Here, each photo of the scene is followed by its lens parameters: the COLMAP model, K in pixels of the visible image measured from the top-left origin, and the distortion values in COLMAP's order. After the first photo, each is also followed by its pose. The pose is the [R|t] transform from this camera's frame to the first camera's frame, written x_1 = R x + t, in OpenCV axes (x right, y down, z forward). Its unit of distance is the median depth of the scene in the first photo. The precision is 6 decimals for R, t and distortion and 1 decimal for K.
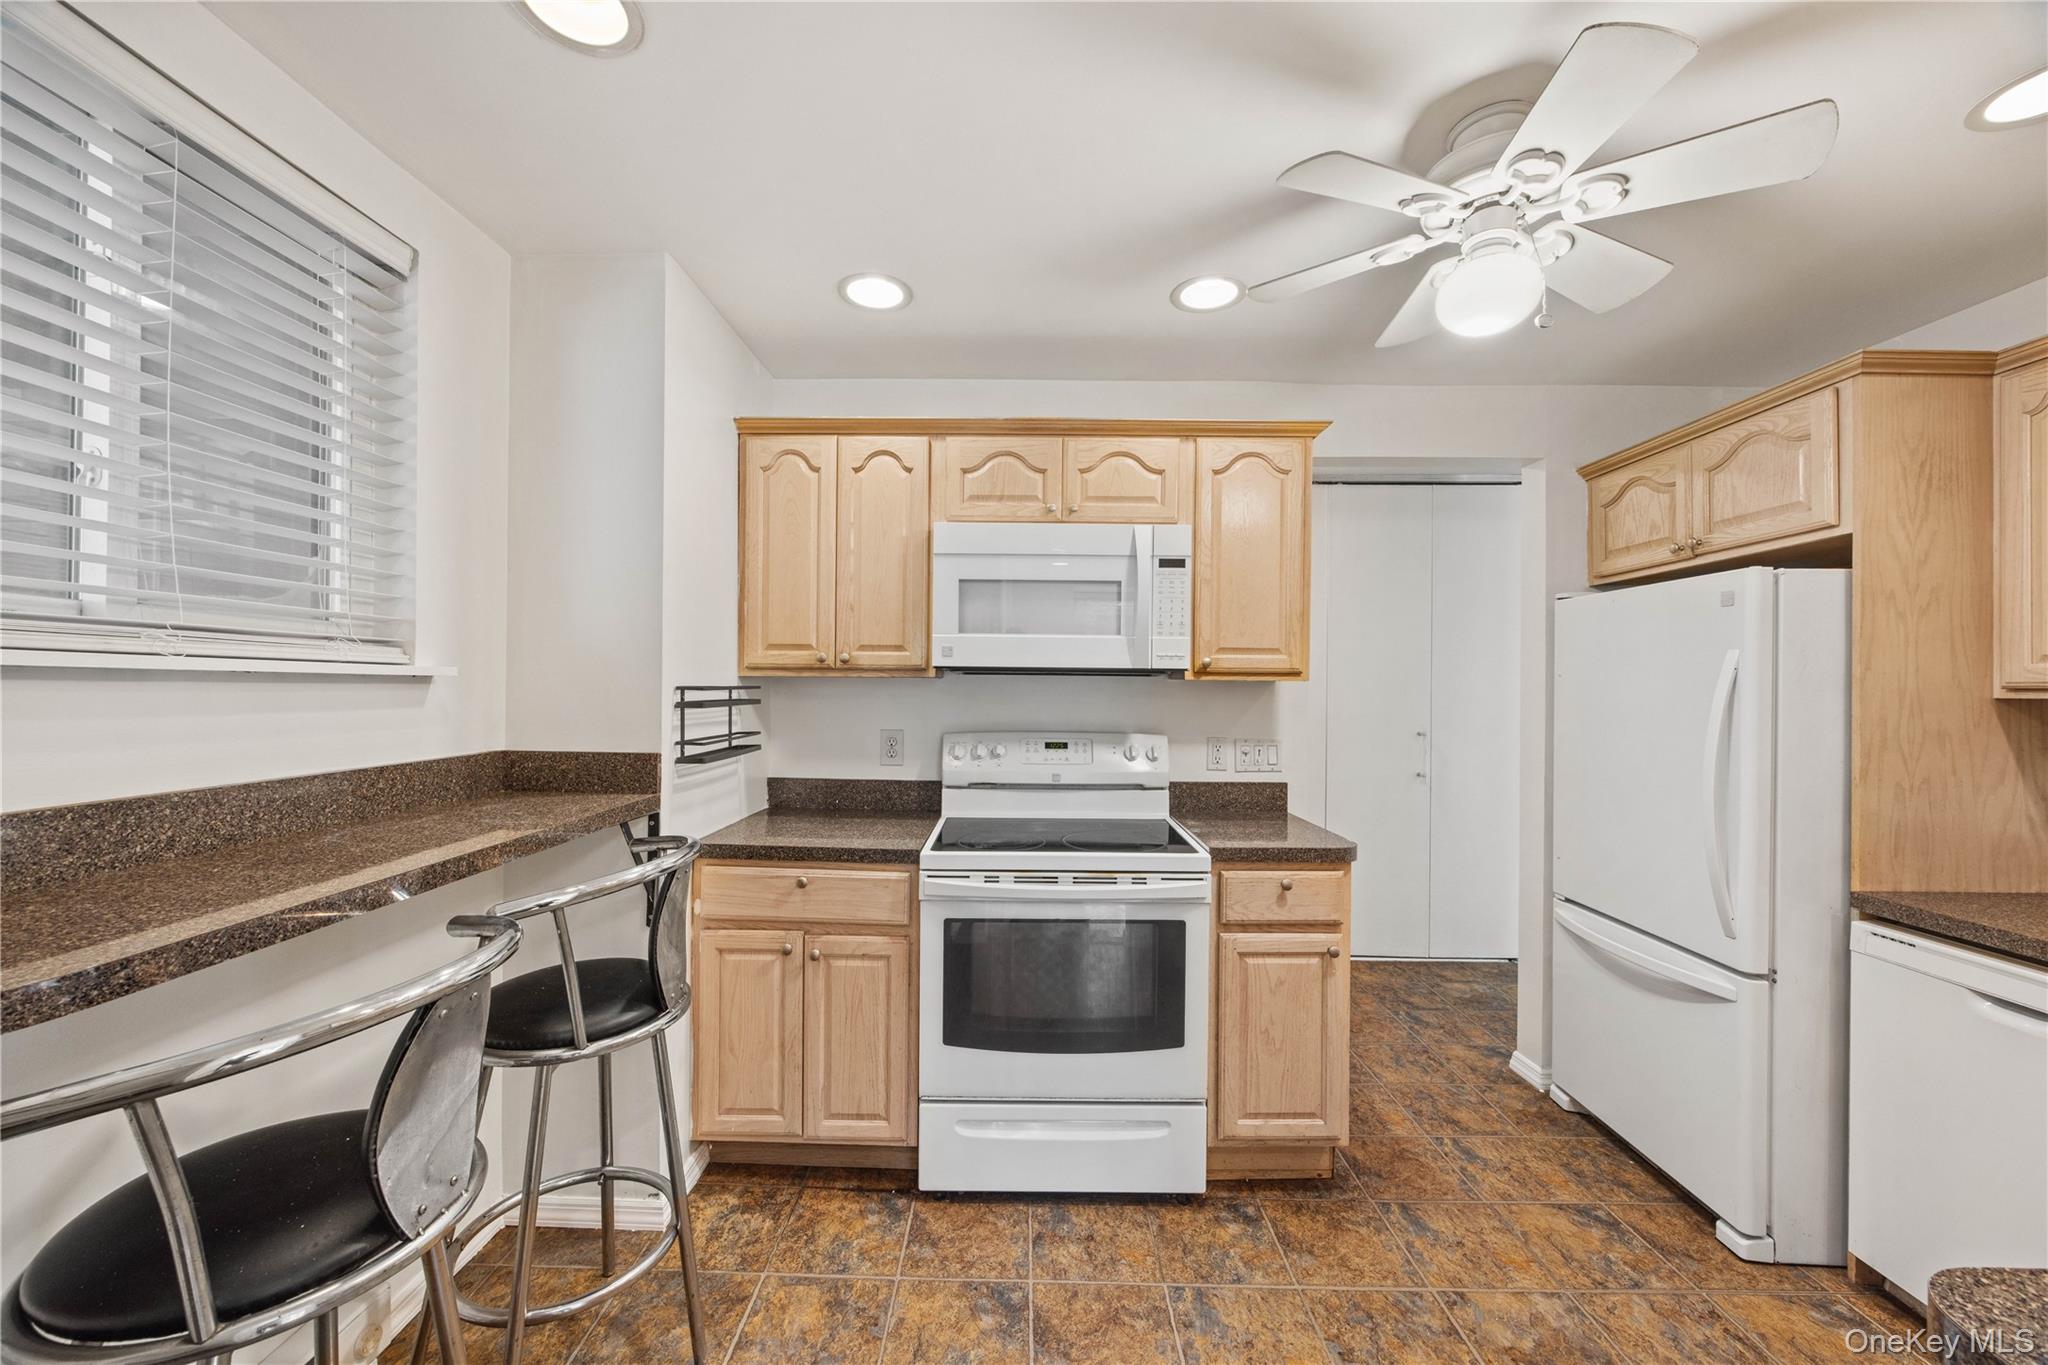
lens RADIAL K [[773.7, 0, 1023.4], [0, 773.7, 686.1], [0, 0, 1]] dist [-0.000276, -0.000048]
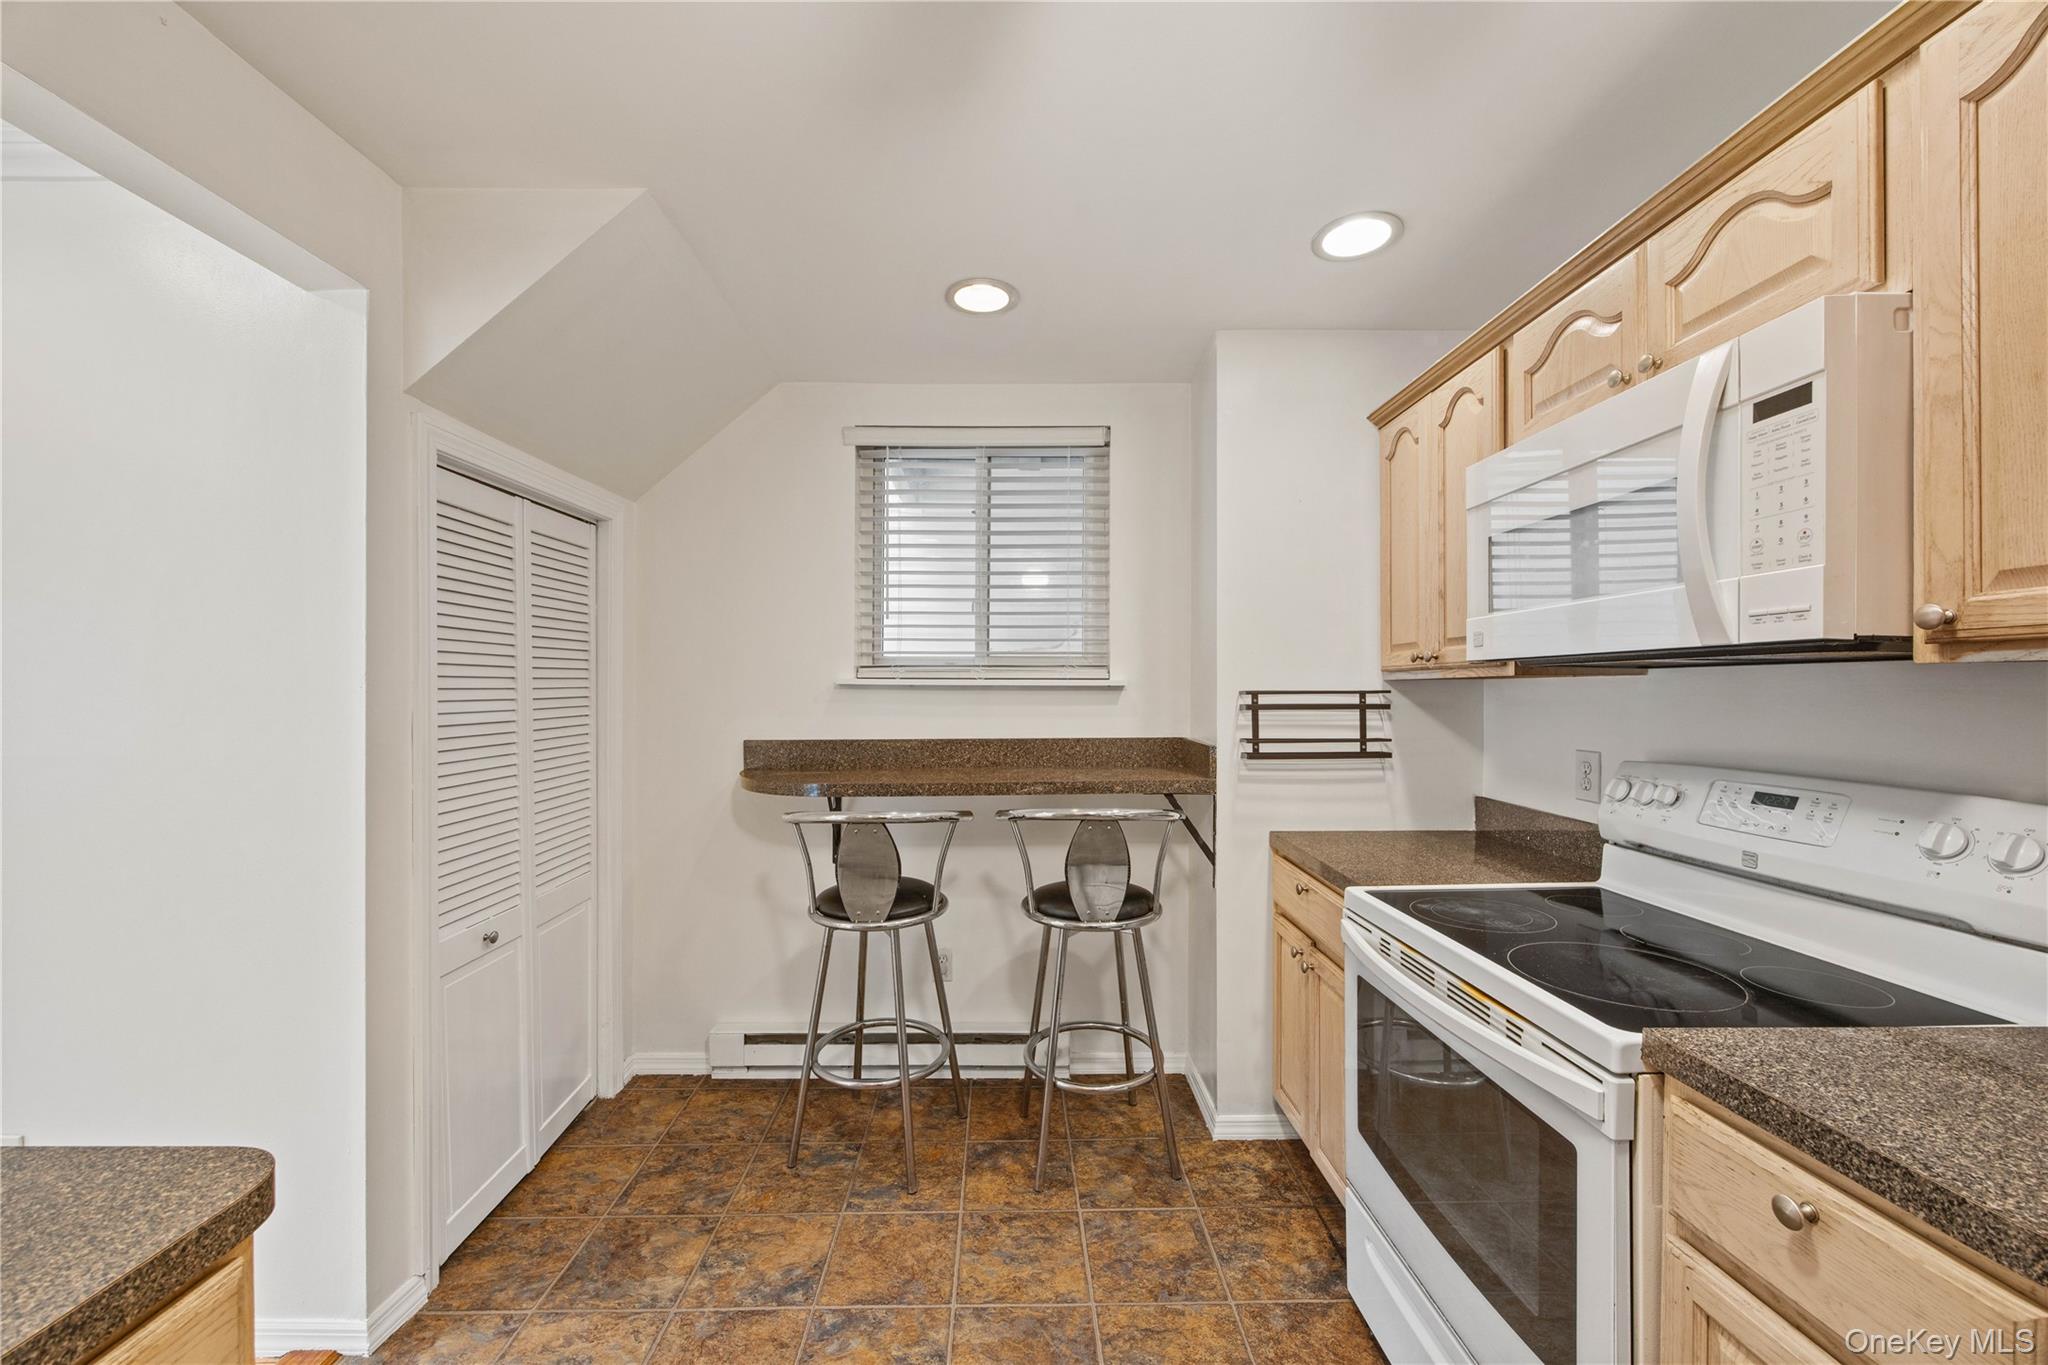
lens RADIAL K [[792.1, 0, 1027.3], [0, 792.1, 695.1], [0, 0, 1]] dist [-0.000725, 0.000099]
pose [[0.023755, -0.003735, -0.999711, 0.703382], [0.002643, 0.999990, -0.003673, 0.009667], [0.999714, -0.002555, 0.023765, 0.620440]]
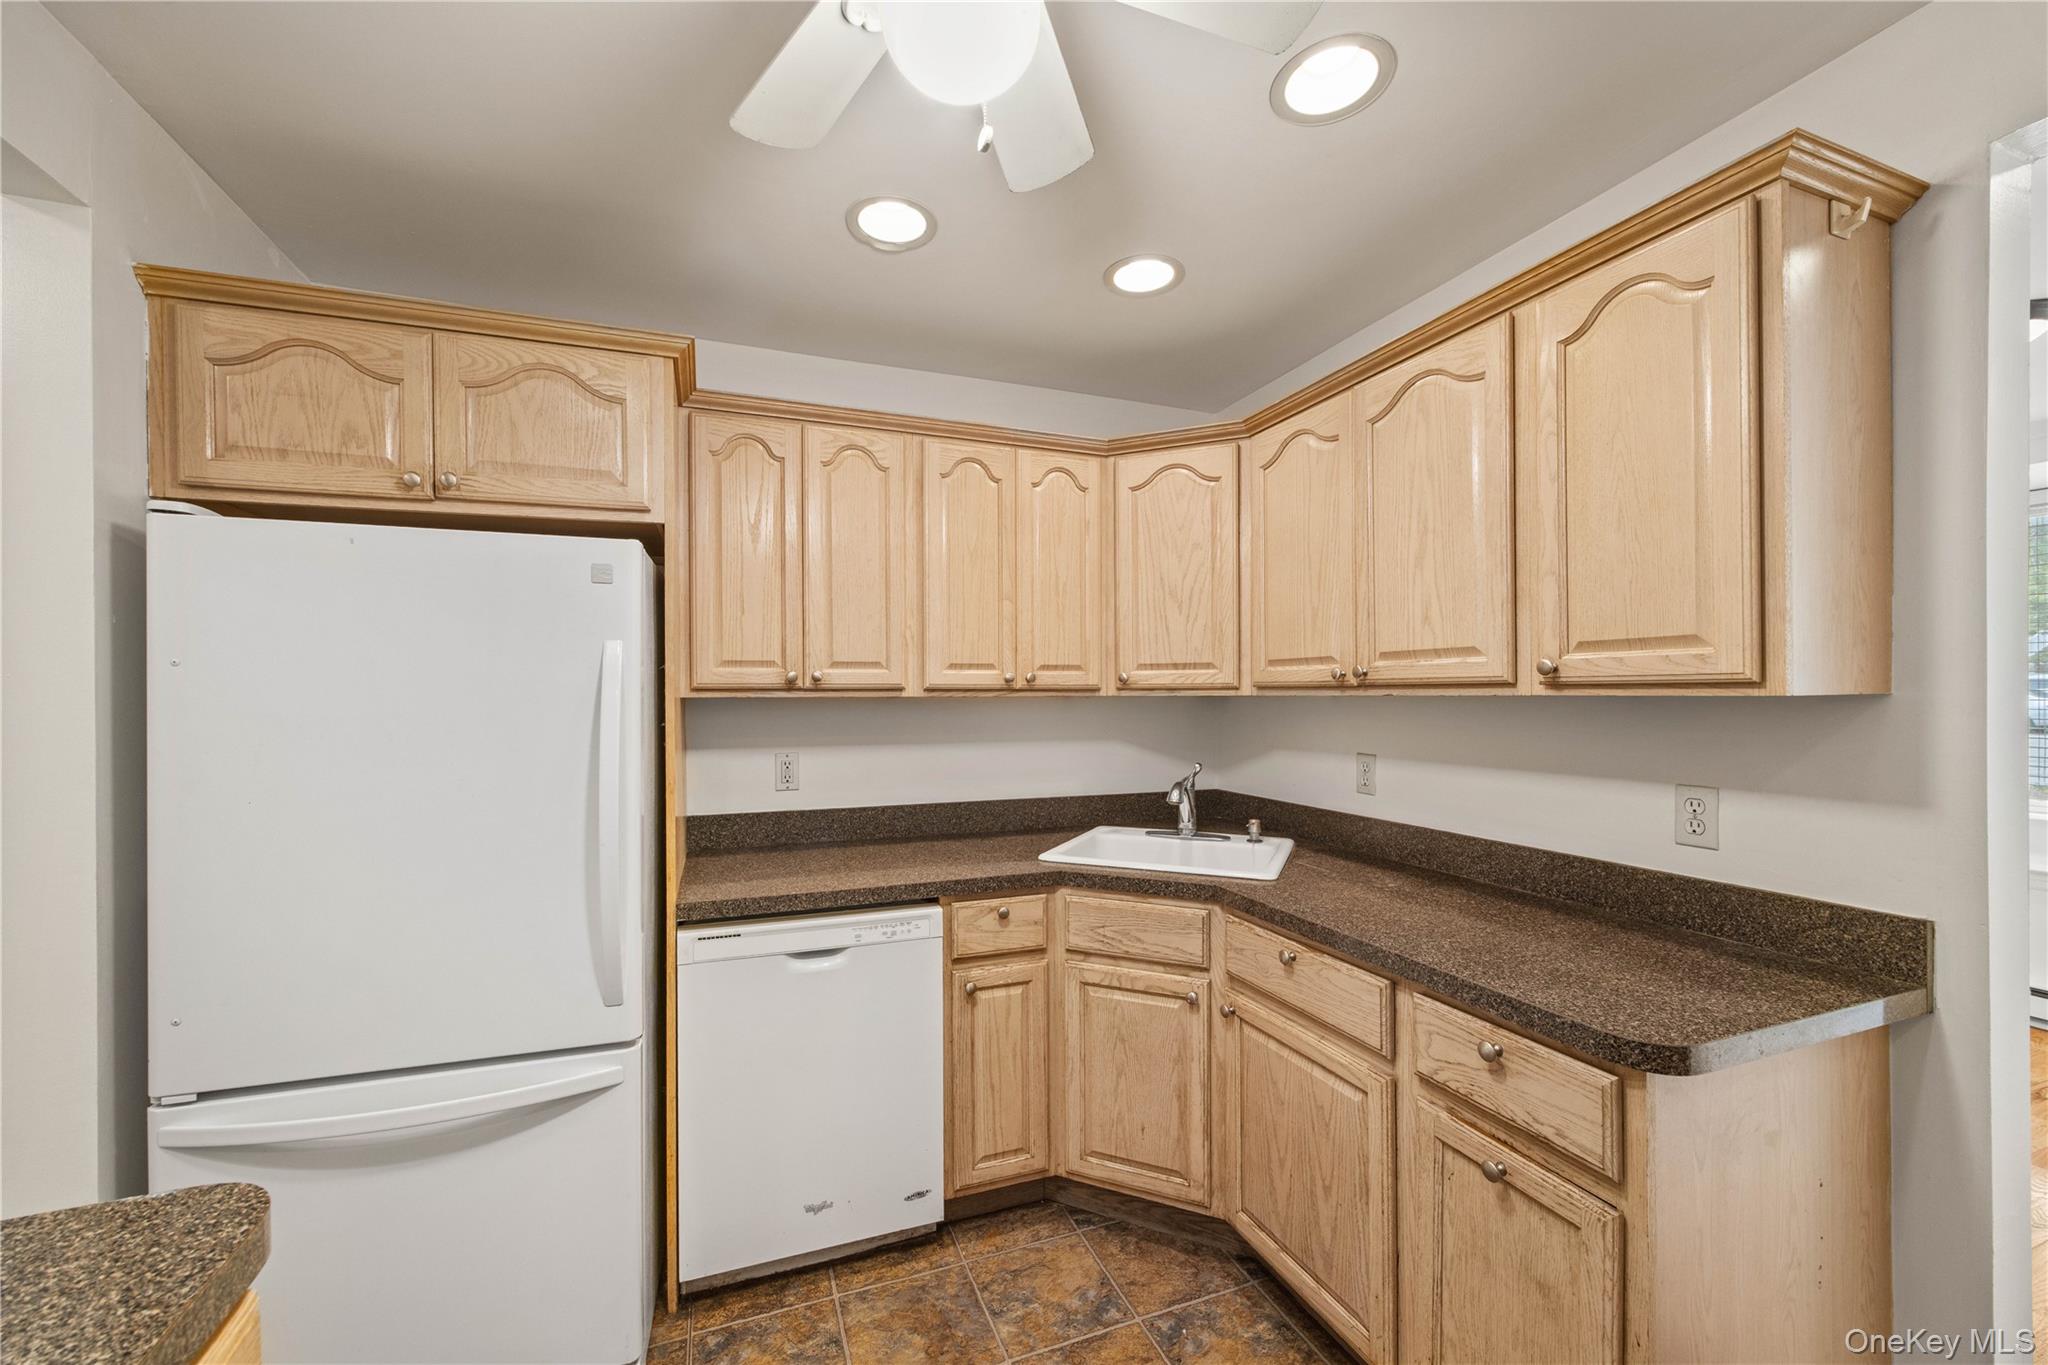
lens RADIAL K [[792.1, 0, 1027.3], [0, 792.1, 695.1], [0, 0, 1]] dist [-0.000725, 0.000099]
pose [[-0.355310, -0.009594, 0.934699, 0.011908], [-0.002409, 0.999953, 0.009348, 0.000201], [-0.934746, 0.001070, -0.355316, 0.817937]]
